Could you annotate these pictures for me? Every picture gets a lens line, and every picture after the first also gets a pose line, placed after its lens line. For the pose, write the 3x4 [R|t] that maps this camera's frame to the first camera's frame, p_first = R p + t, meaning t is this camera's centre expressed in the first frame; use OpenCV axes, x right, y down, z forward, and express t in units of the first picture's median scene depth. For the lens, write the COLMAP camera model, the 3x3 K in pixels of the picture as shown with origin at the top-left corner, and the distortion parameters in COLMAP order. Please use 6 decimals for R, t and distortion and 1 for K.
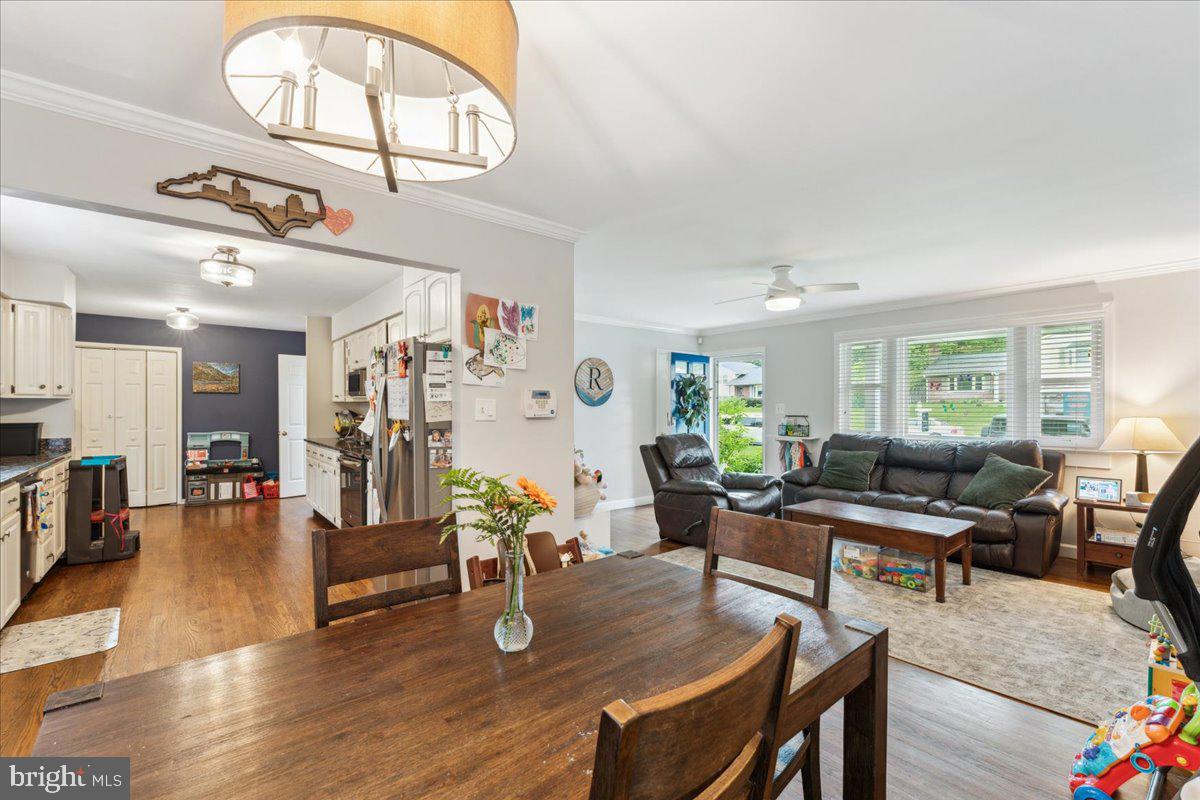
lens RADIAL K [[518.2, 0, 599.2], [0, 518.2, 409.3], [0, 0, 1]] dist [-0.001487, 0.000397]
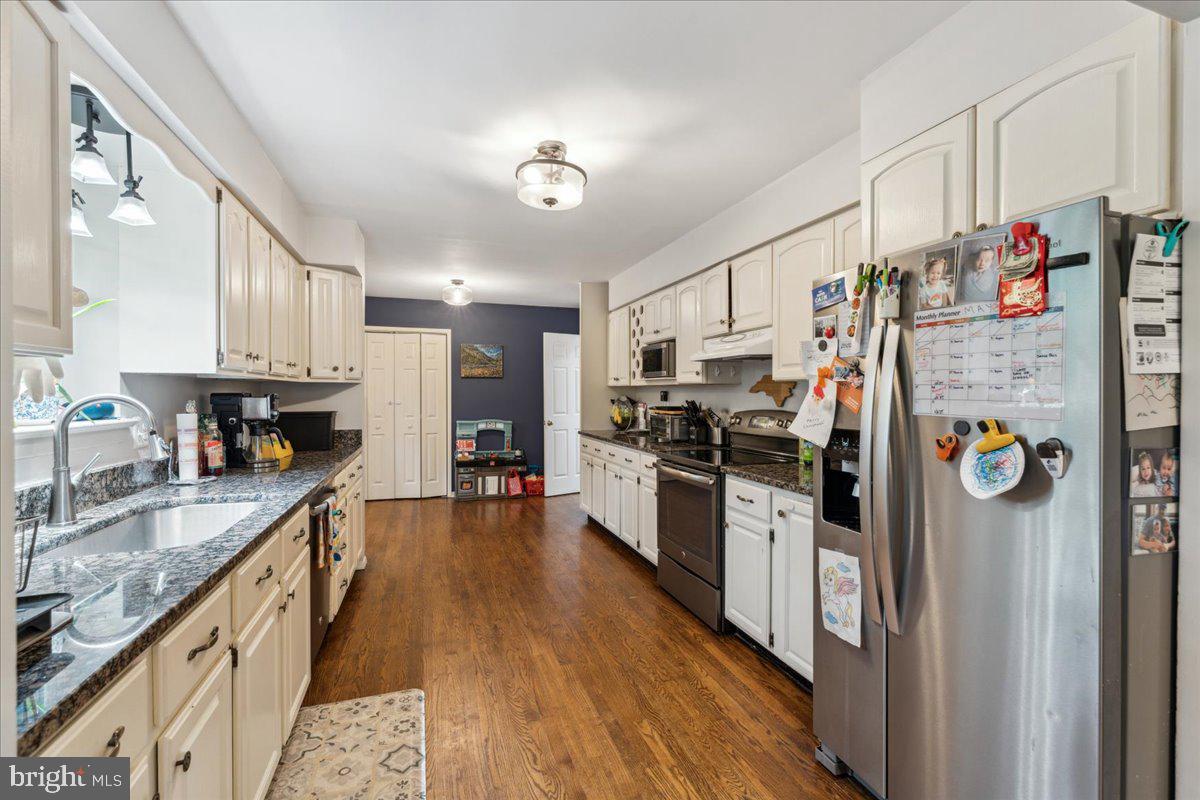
lens RADIAL K [[521.1, 0, 600.0], [0, 521.1, 400.0], [0, 0, 1]] dist [-0.002255, -0.000018]
pose [[0.937118, 0.002268, -0.349006, -0.239212], [0.000943, 0.999959, 0.009030, -0.000060], [0.349012, -0.008792, 0.937077, 0.225894]]
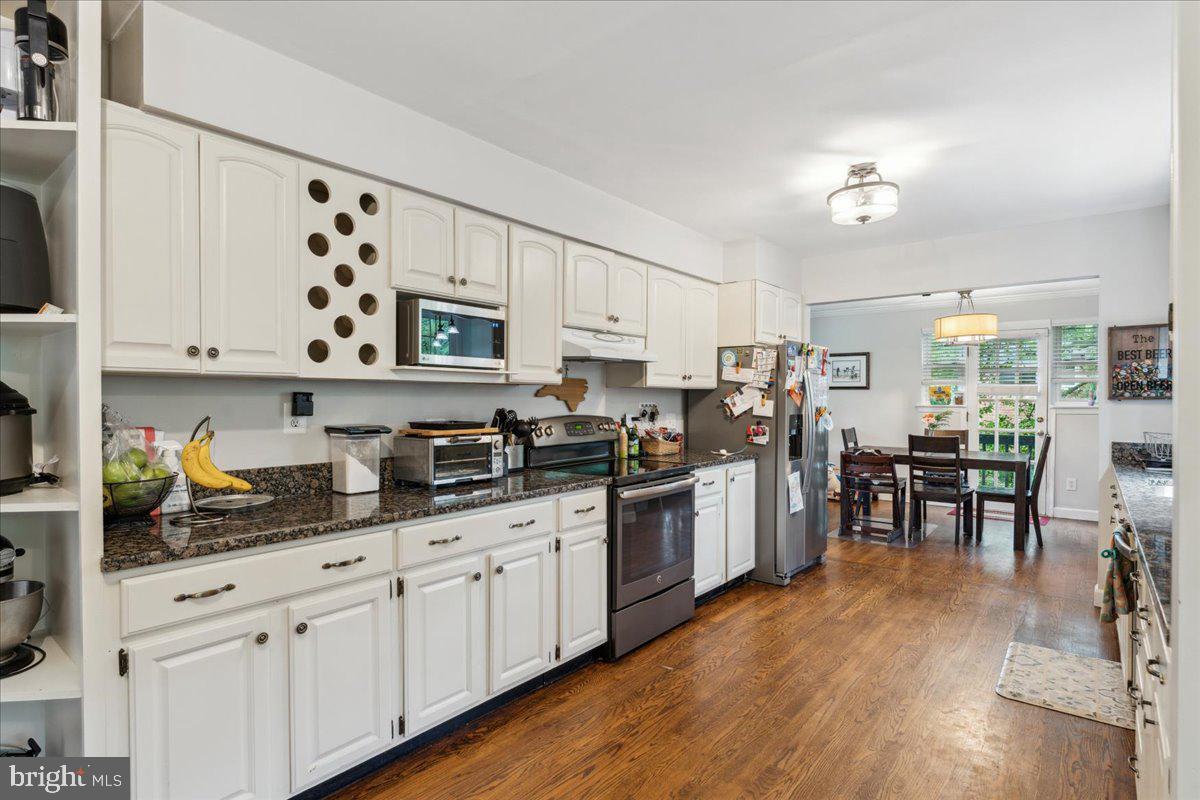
lens RADIAL K [[617.3, 0, 600.0], [0, 617.3, 400.0], [0, 0, 1]] dist [-0.002326, -0.000572]
pose [[-0.216446, -0.005847, 0.976277, -0.804610], [0.003047, 0.999973, 0.006665, -0.003400], [-0.976290, 0.004417, -0.216422, 0.844674]]
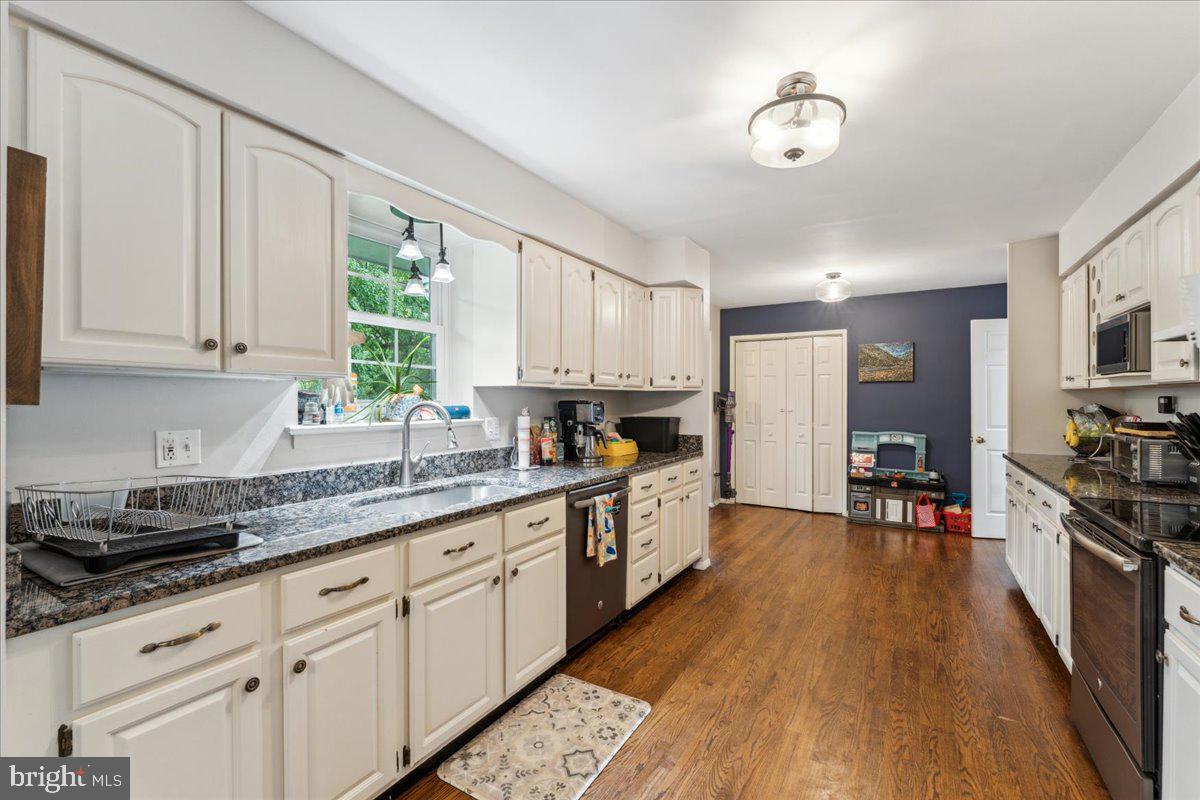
lens RADIAL K [[512.7, 0, 600.1], [0, 512.7, 403.2], [0, 0, 1]] dist [-0.001057, 0.000115]
pose [[0.338039, 0.002411, -0.941129, -0.172147], [-0.001142, 0.999997, 0.002152, -0.000598], [0.941131, 0.000347, 0.338041, 0.362367]]
